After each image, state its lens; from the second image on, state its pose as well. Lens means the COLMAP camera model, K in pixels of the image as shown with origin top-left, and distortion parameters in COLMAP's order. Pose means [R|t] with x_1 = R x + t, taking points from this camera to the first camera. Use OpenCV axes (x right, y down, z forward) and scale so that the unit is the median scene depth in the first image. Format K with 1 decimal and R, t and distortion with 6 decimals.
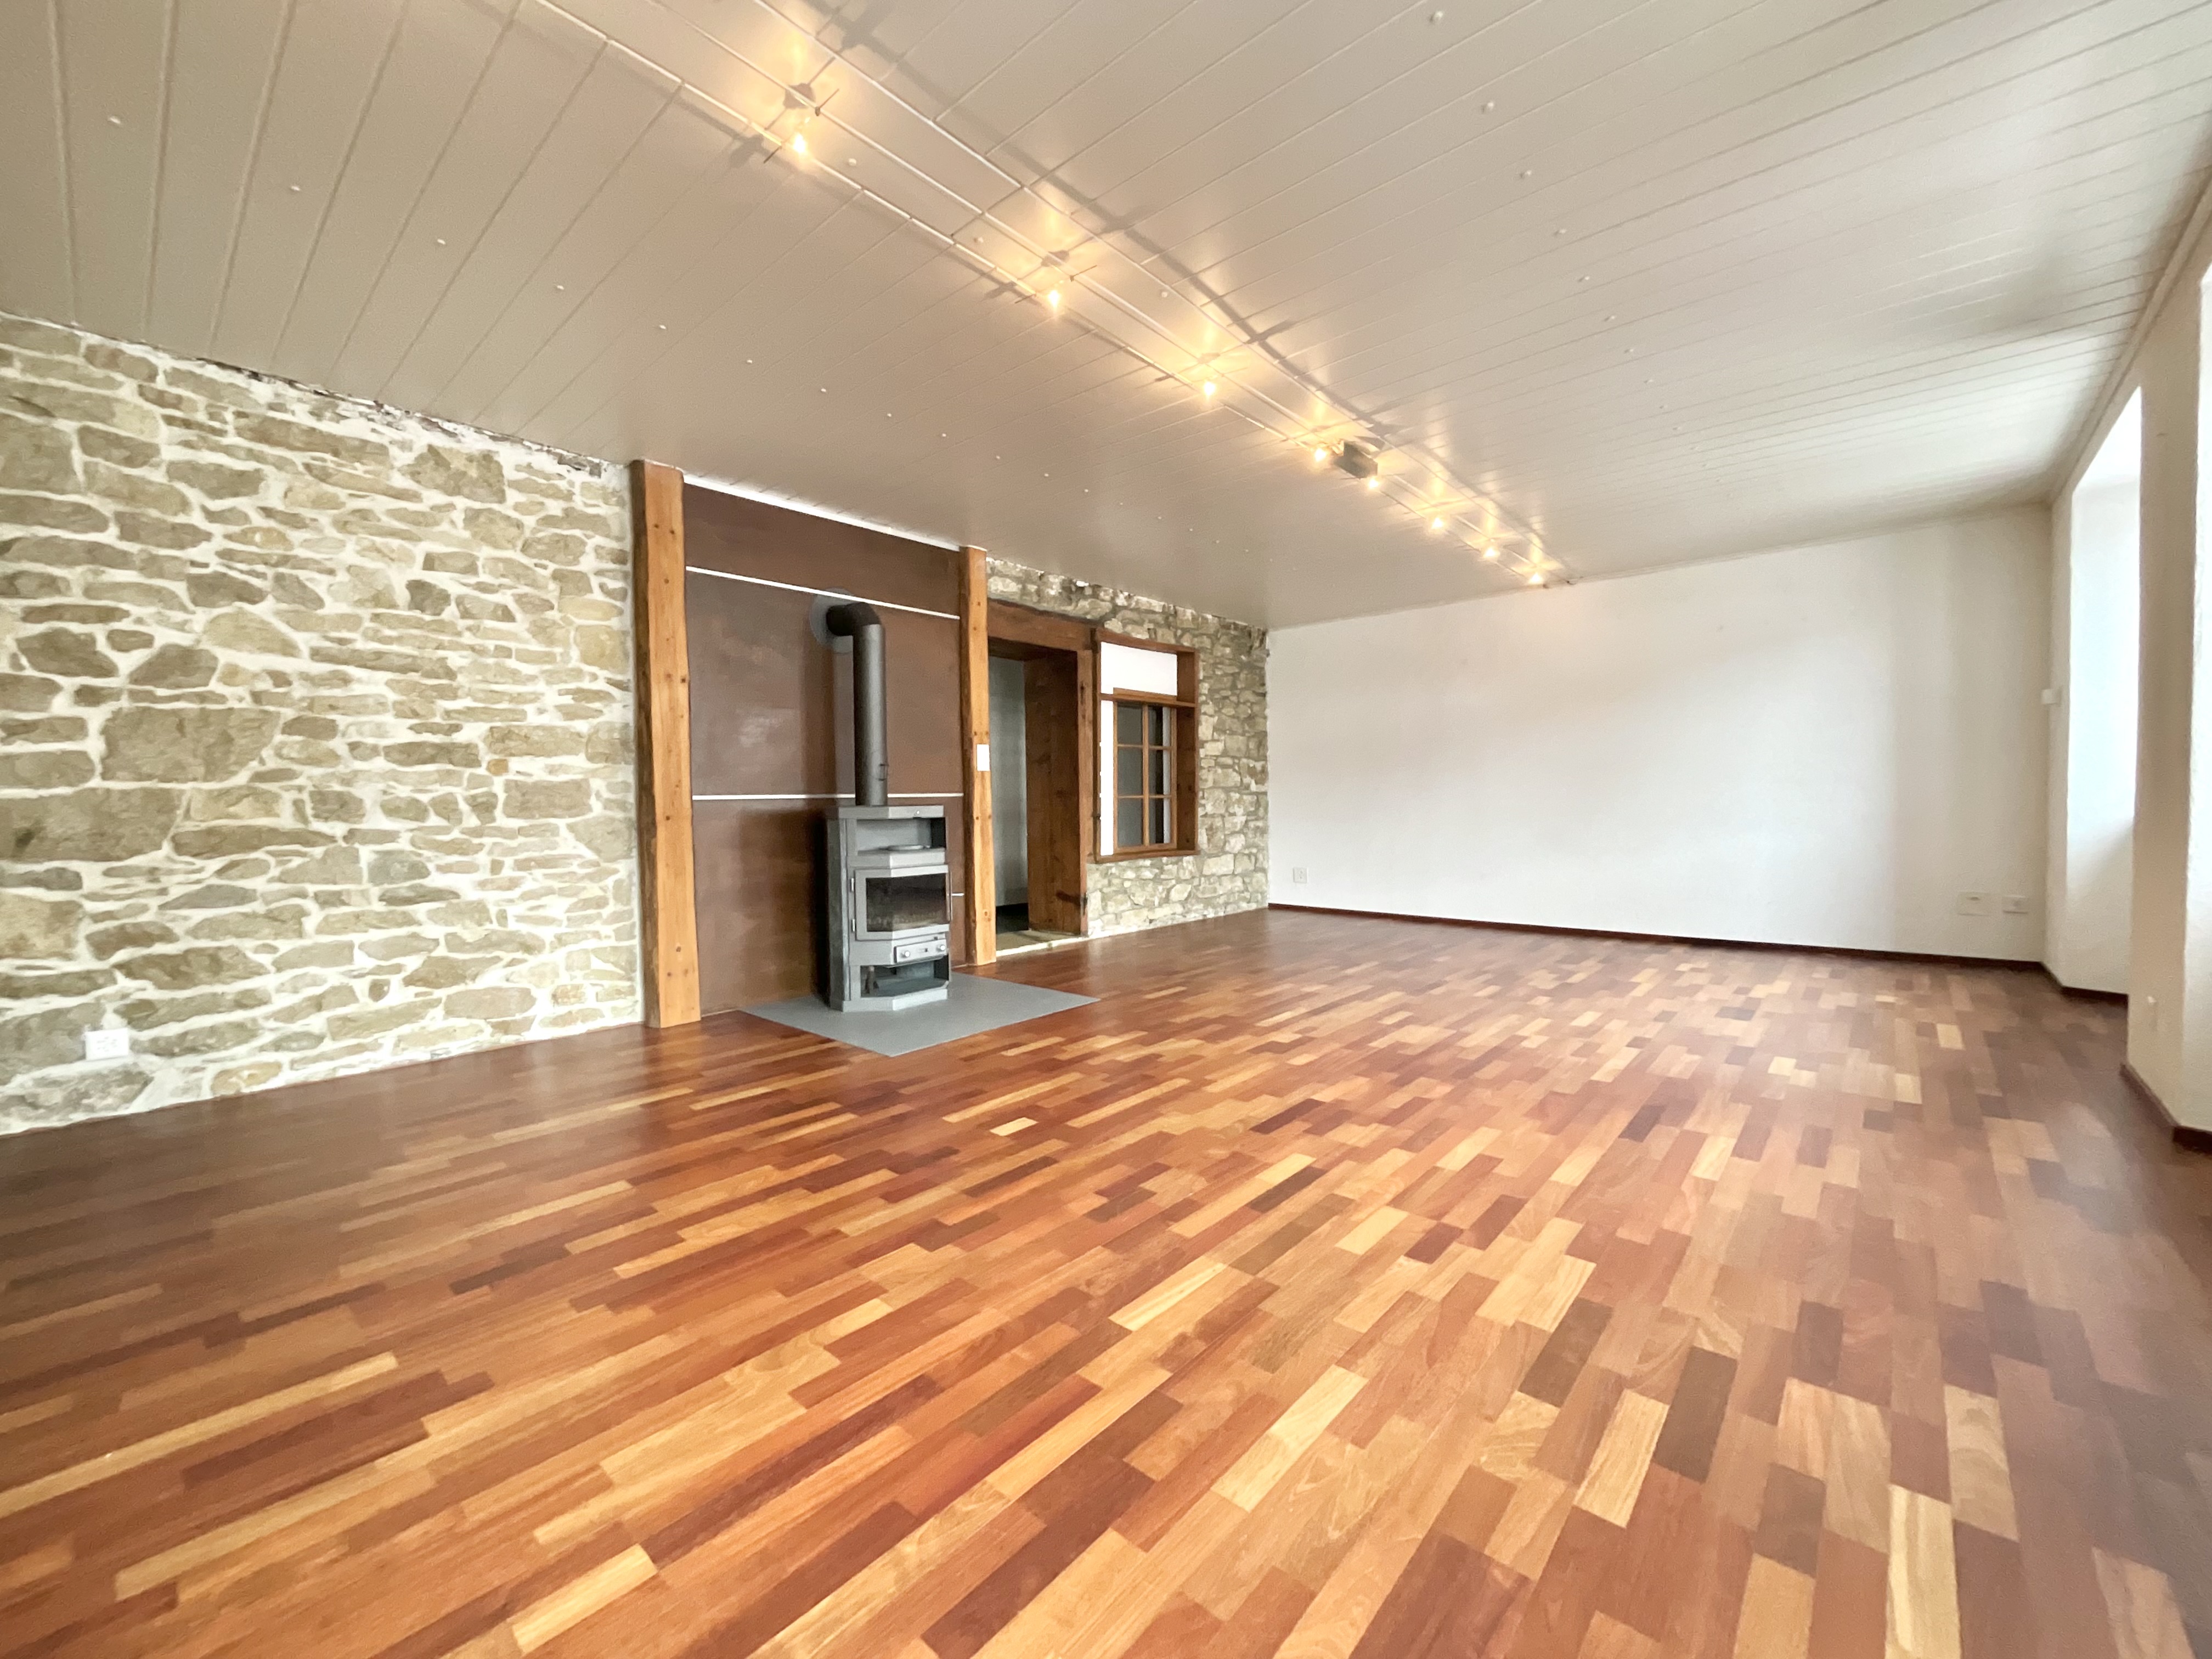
lens RADIAL K [[893.3, 0, 1101.7], [0, 893.3, 824.2], [0, 0, 1]] dist [-0.003823, 0.000536]
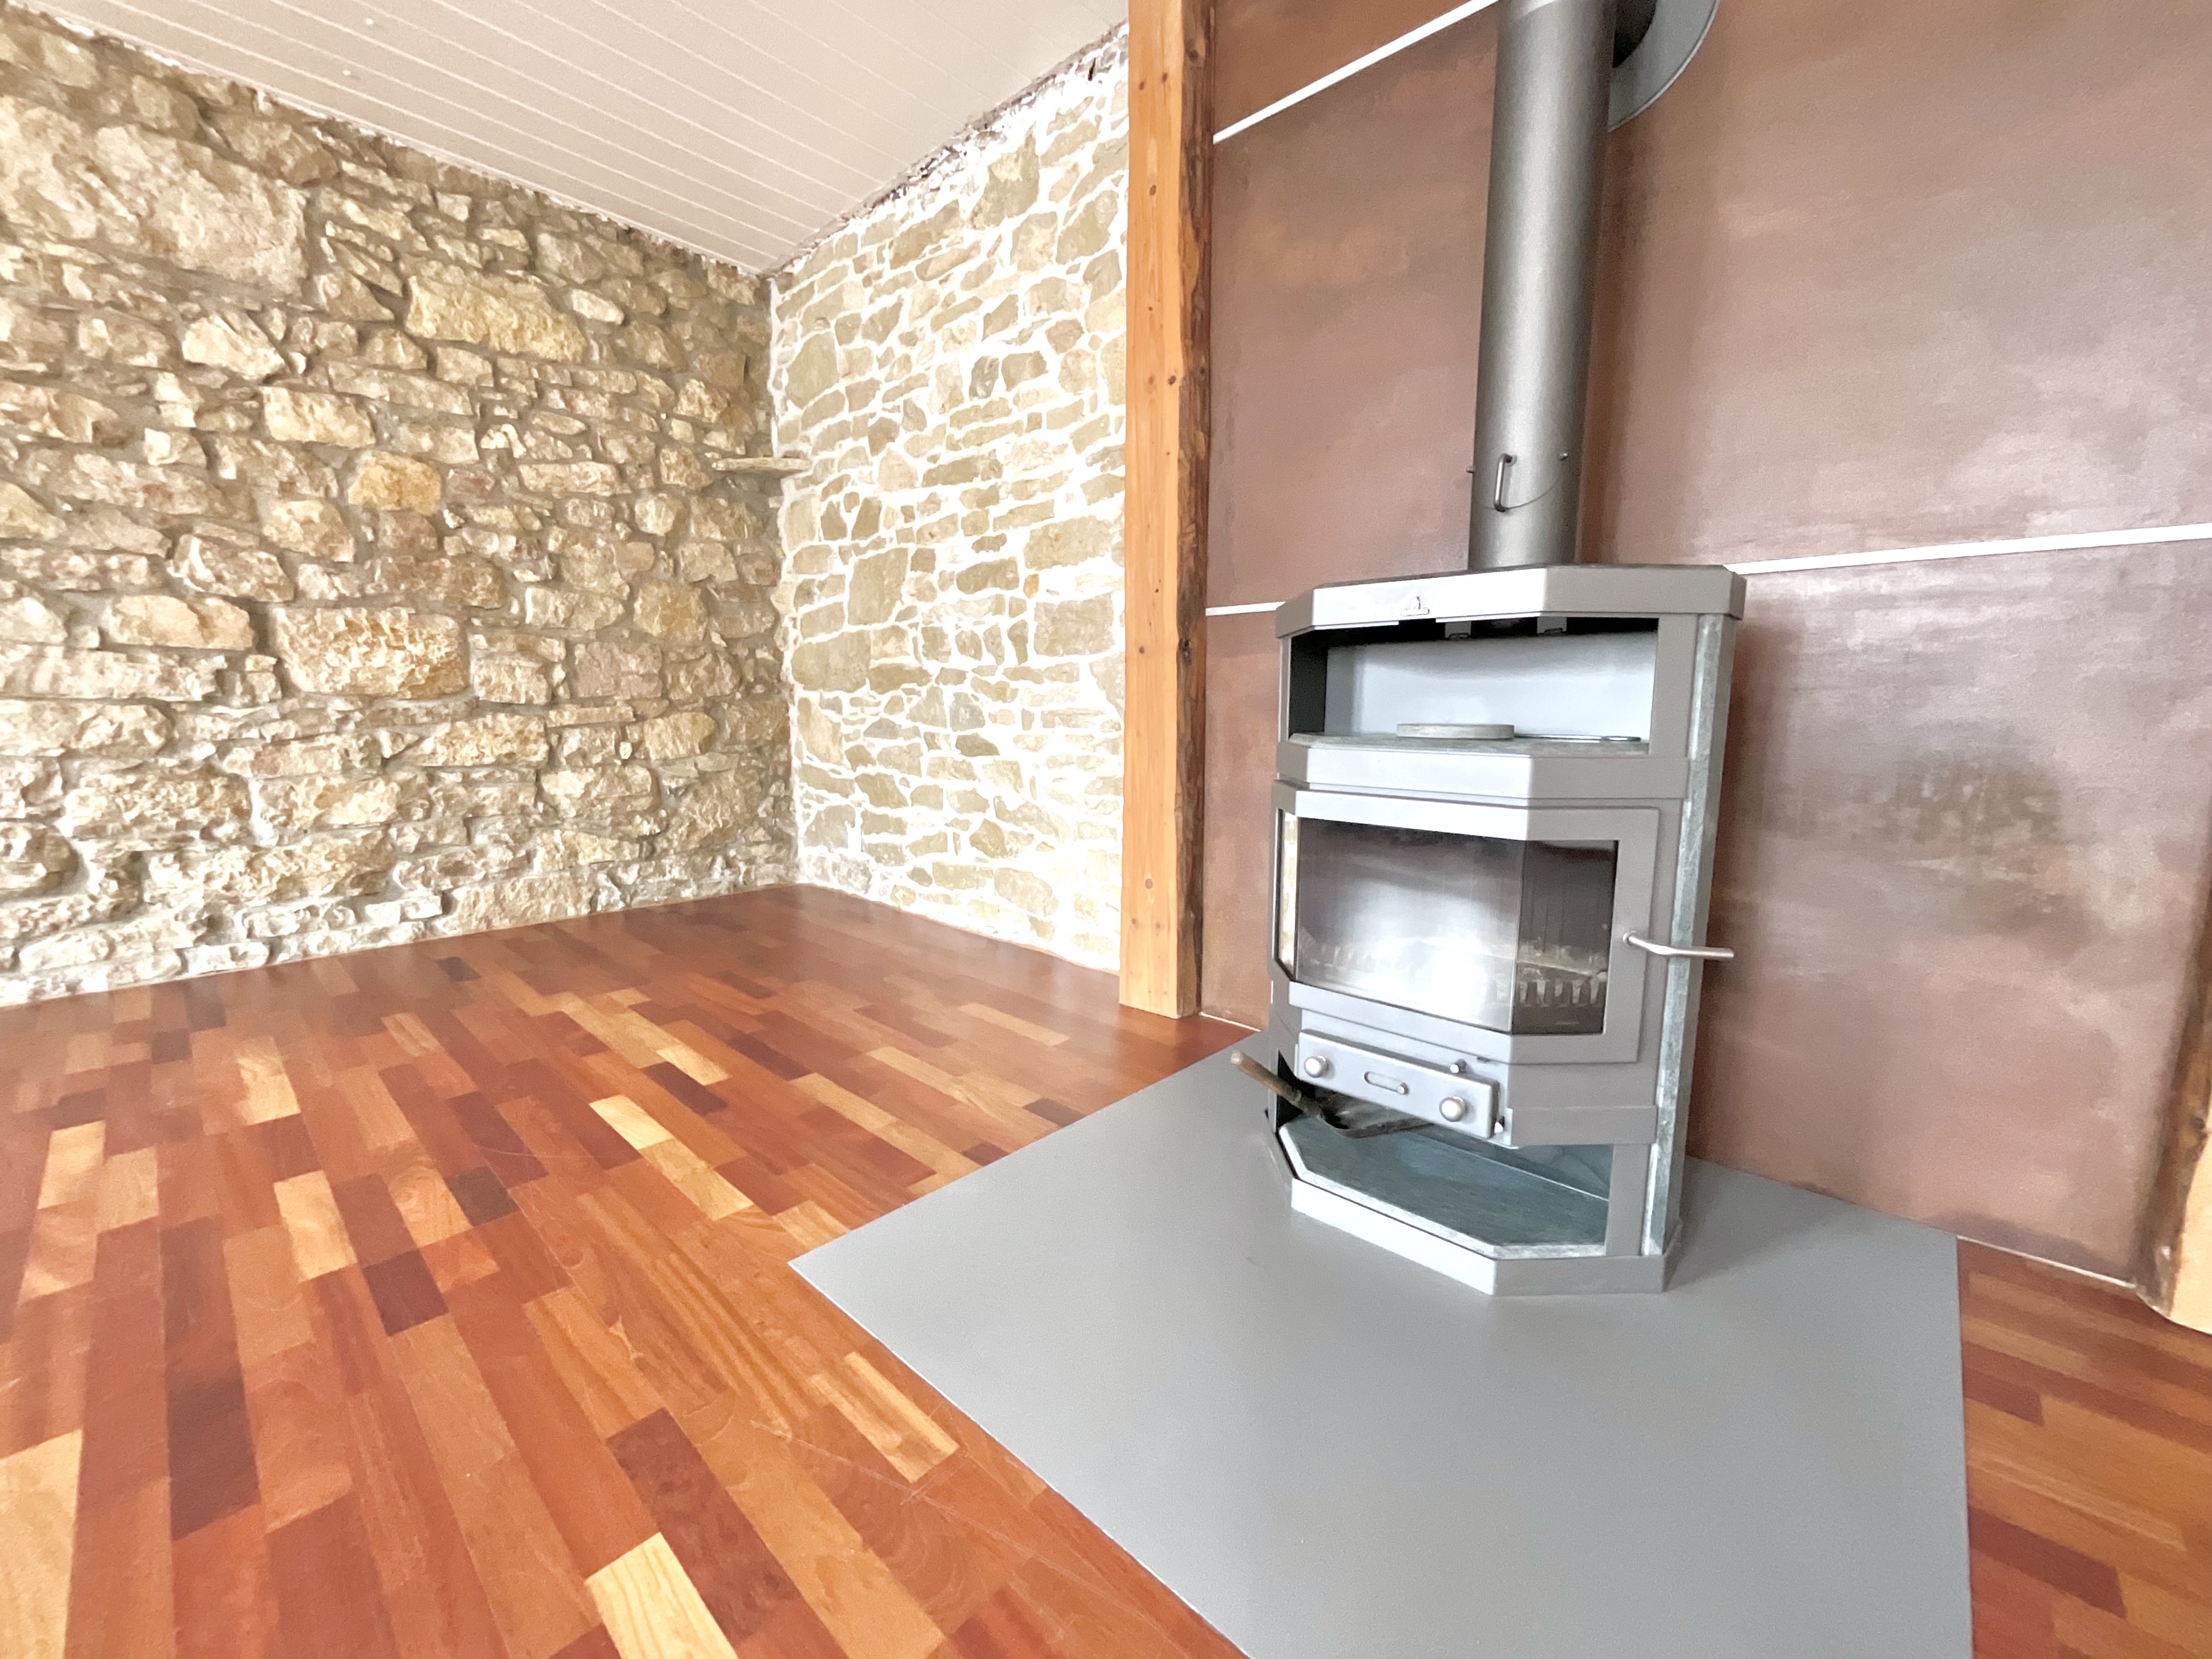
lens RADIAL K [[893.3, 0, 1108.7], [0, 893.3, 824.8], [0, 0, 1]] dist [-0.003823, 0.000536]
pose [[-0.026260, 0.150524, -0.988258, 0.096958], [-0.032056, 0.987963, 0.151331, 0.019677], [0.999141, 0.035654, -0.021119, 1.136989]]
